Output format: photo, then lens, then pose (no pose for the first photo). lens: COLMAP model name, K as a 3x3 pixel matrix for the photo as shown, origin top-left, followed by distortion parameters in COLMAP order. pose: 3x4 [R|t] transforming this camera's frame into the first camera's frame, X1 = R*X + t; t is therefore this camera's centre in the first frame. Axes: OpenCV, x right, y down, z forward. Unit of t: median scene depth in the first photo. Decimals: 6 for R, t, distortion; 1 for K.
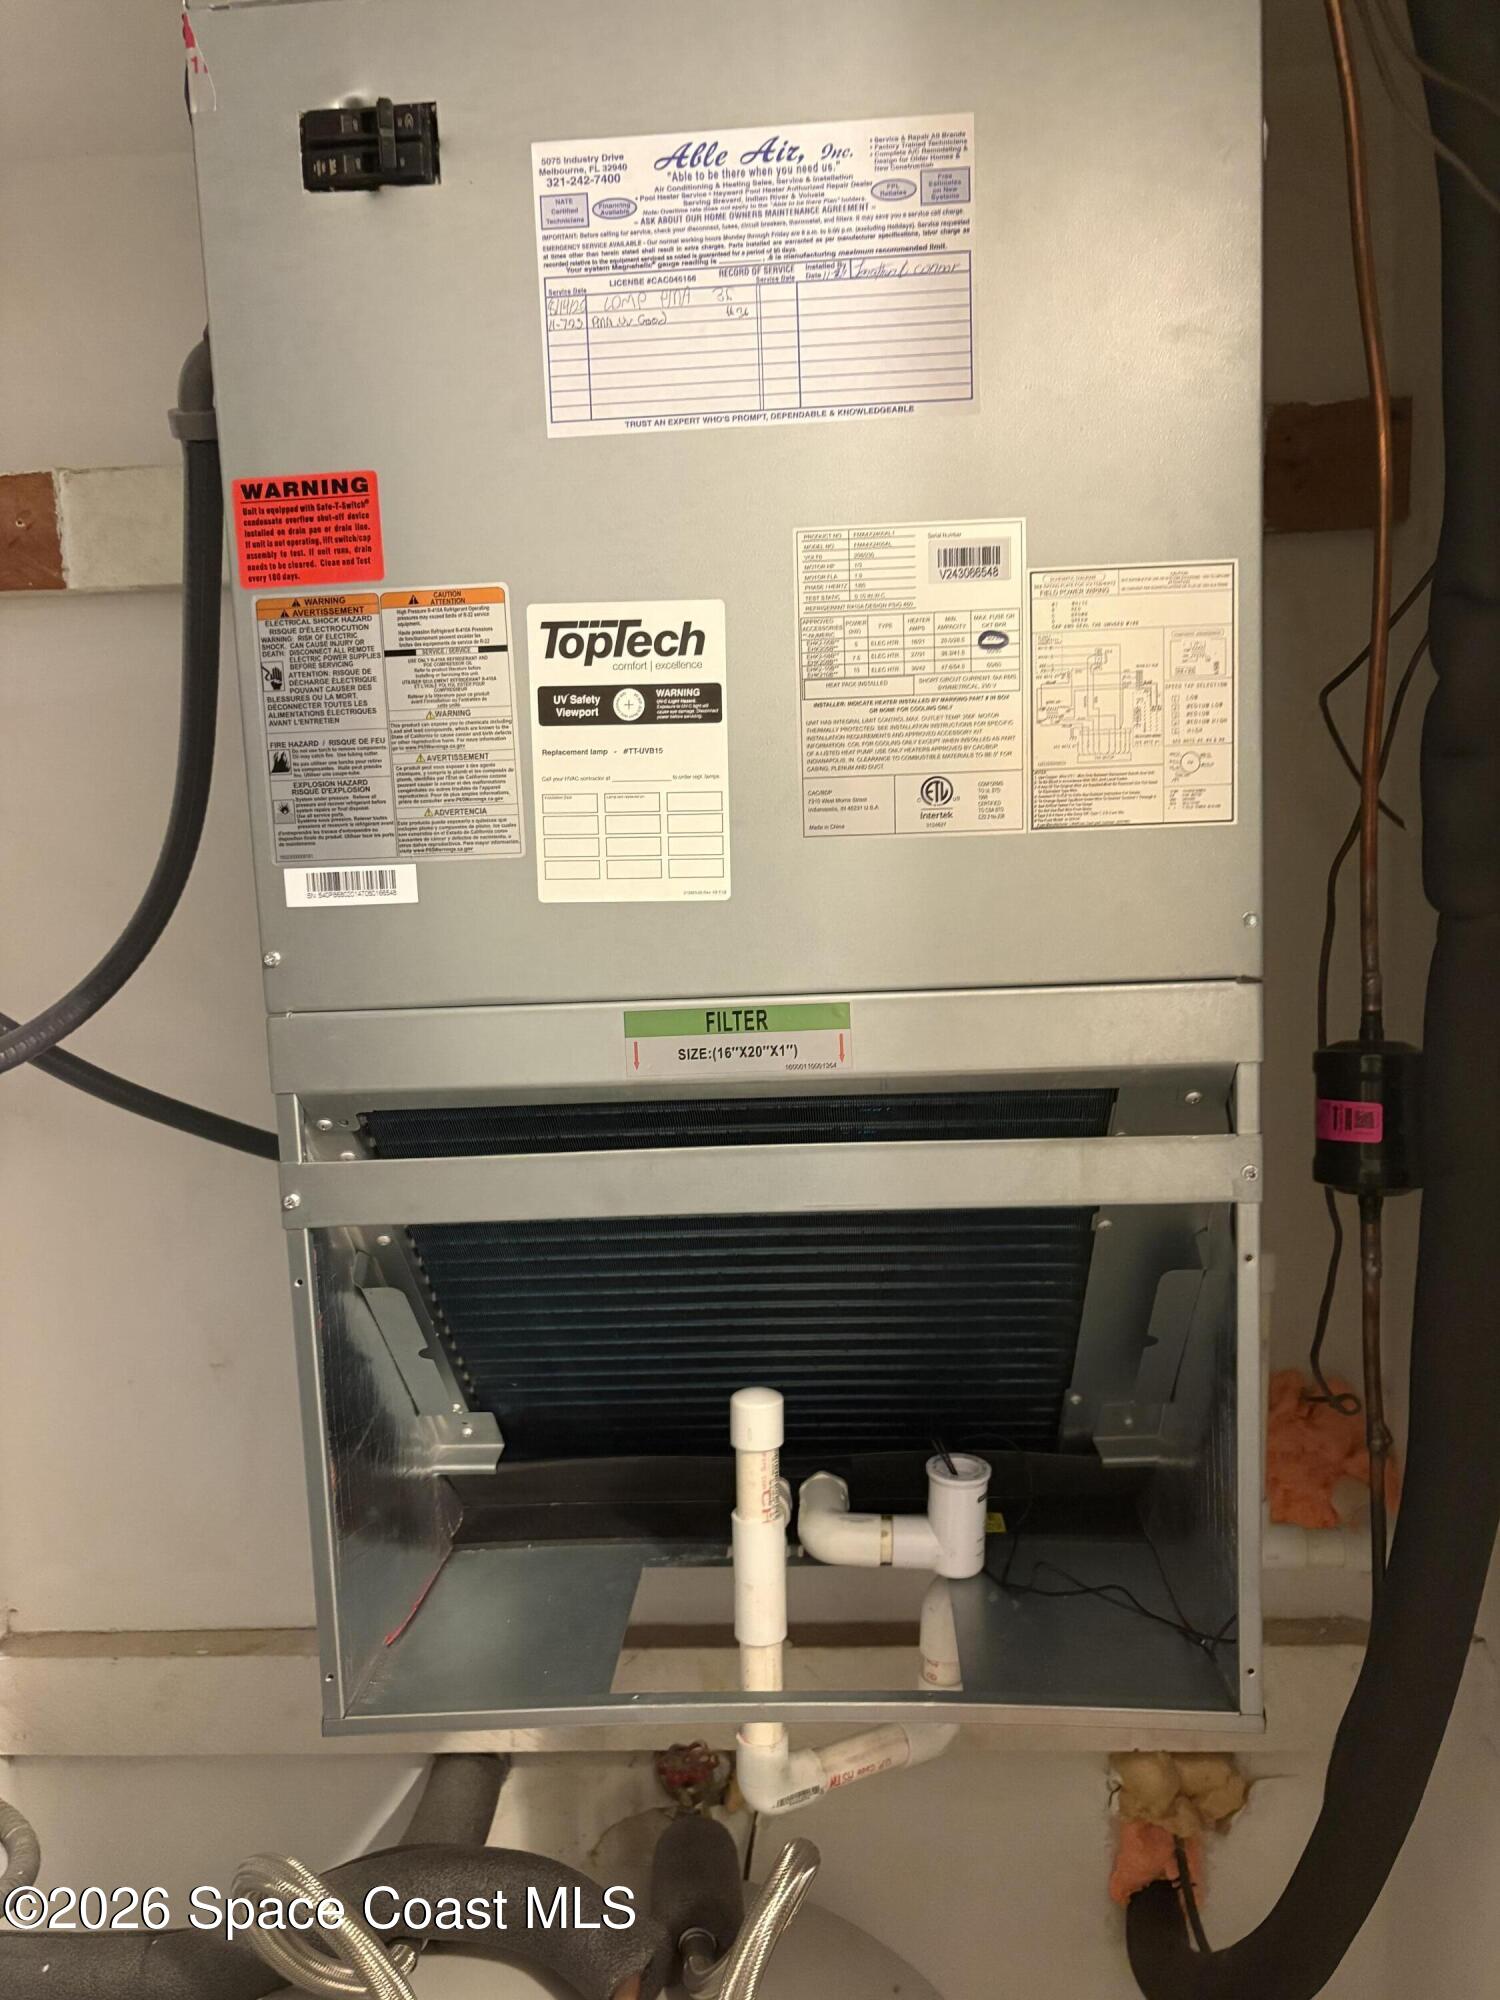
lens RADIAL K [[1494.7, 0, 750.0], [0, 1494.7, 1000.0], [0, 0, 1]] dist [0.011174, 0.002859]
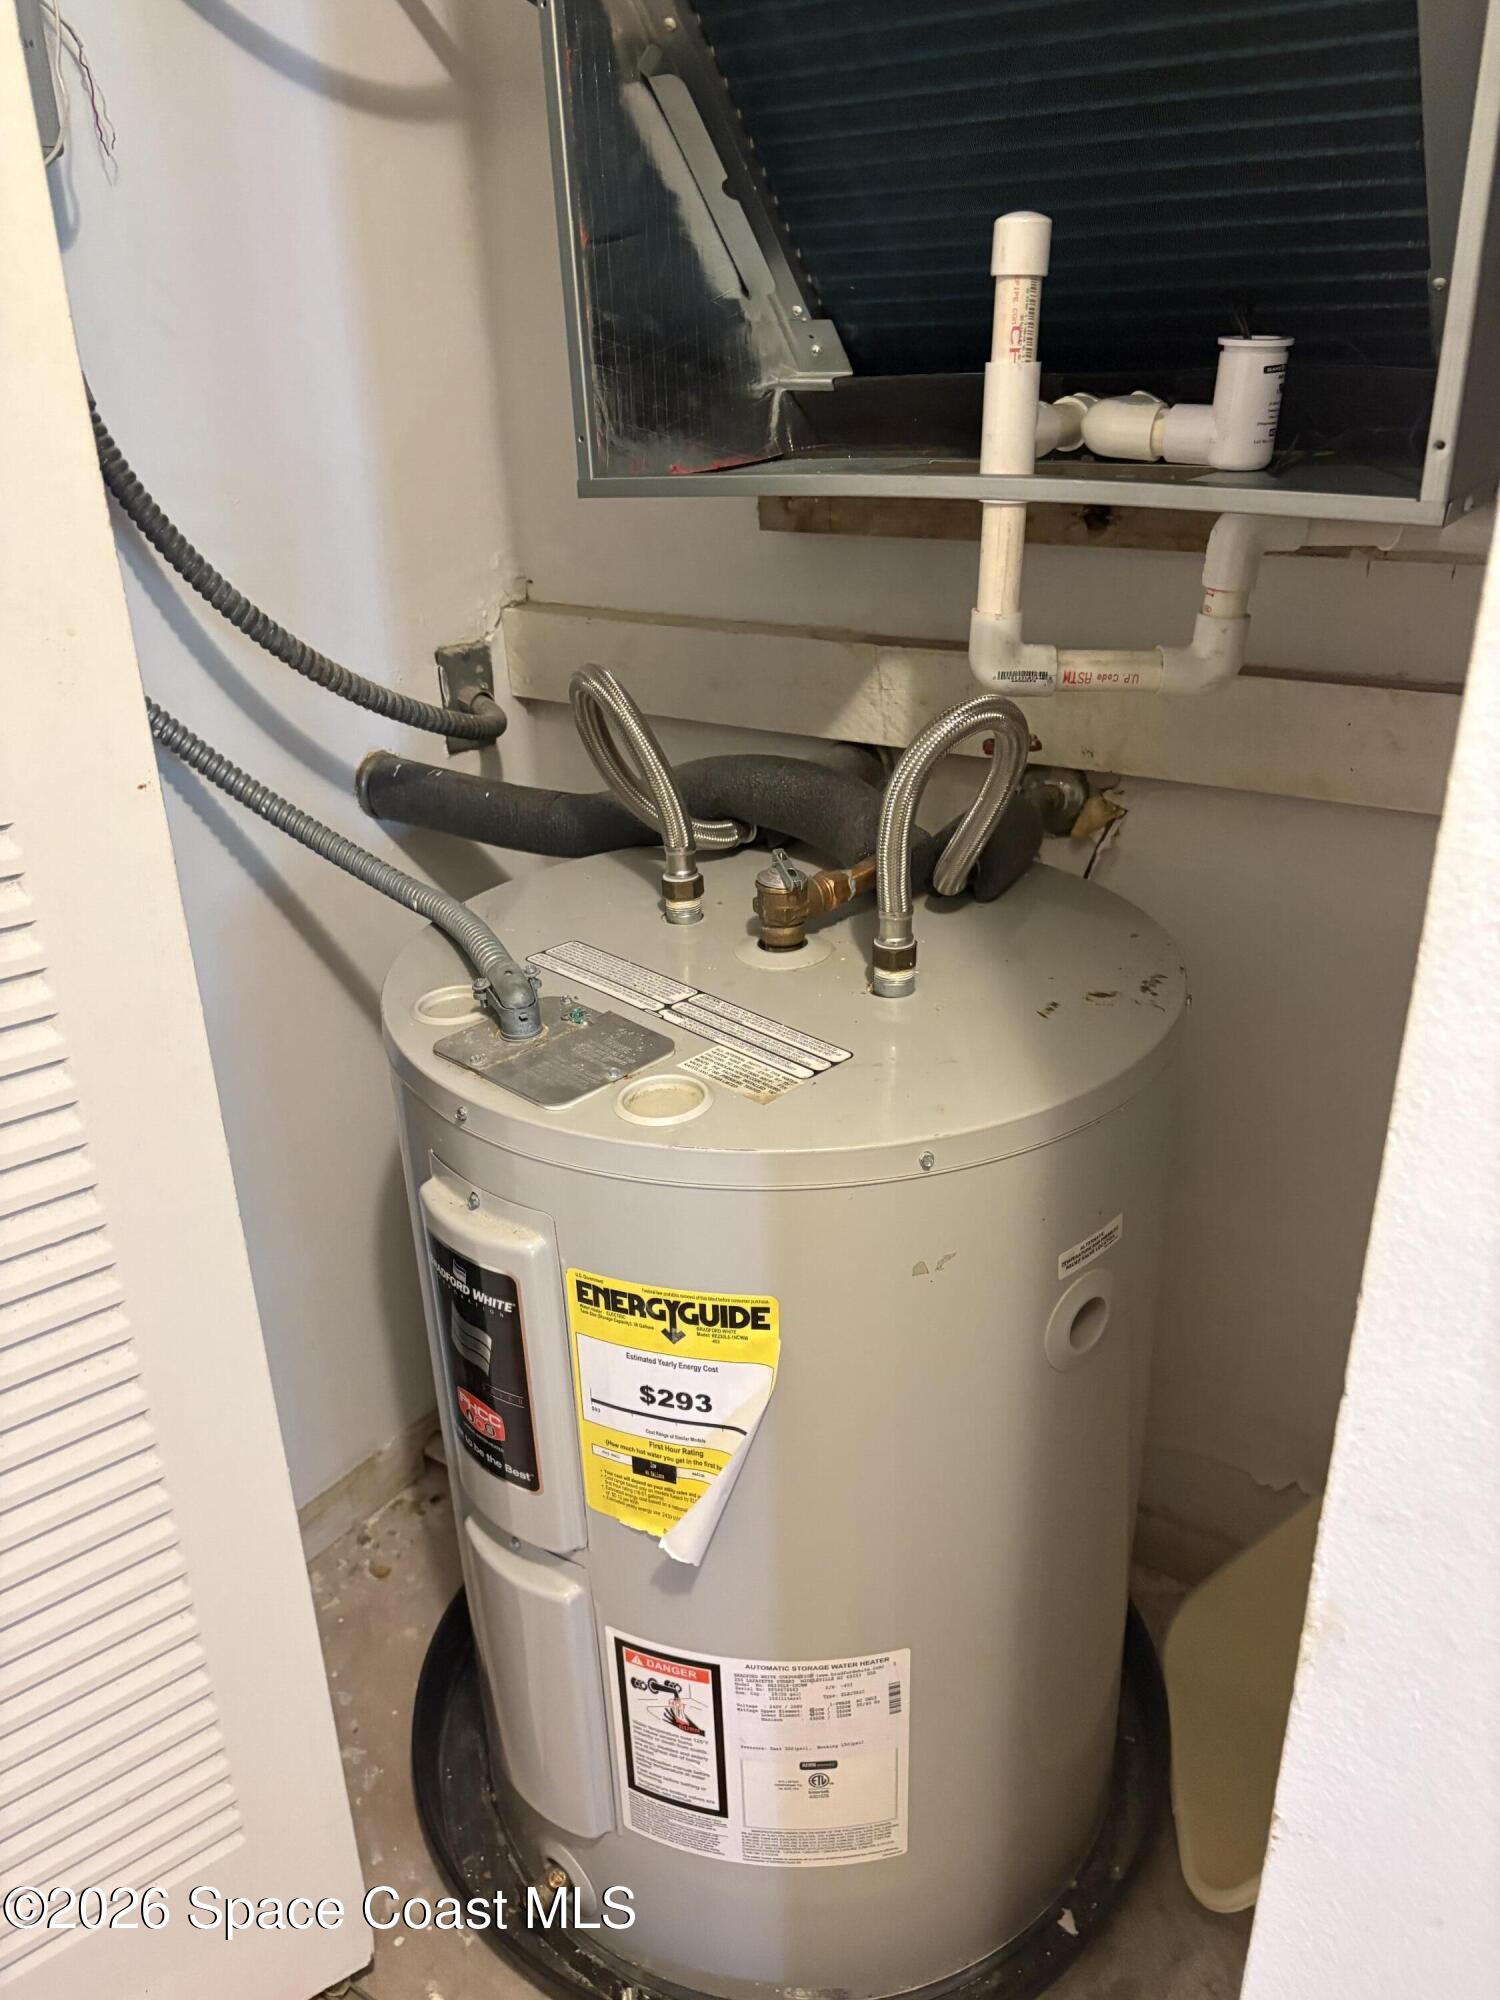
lens RADIAL K [[1494.7, 0, 750.0], [0, 1494.7, 1000.0], [0, 0, 1]] dist [0.011174, 0.002859]
pose [[0.861554, 0.226212, -0.454481, 0.371753], [-0.054506, 0.931279, 0.360206, 0.374648], [0.504731, -0.285565, 0.814677, 0.029170]]
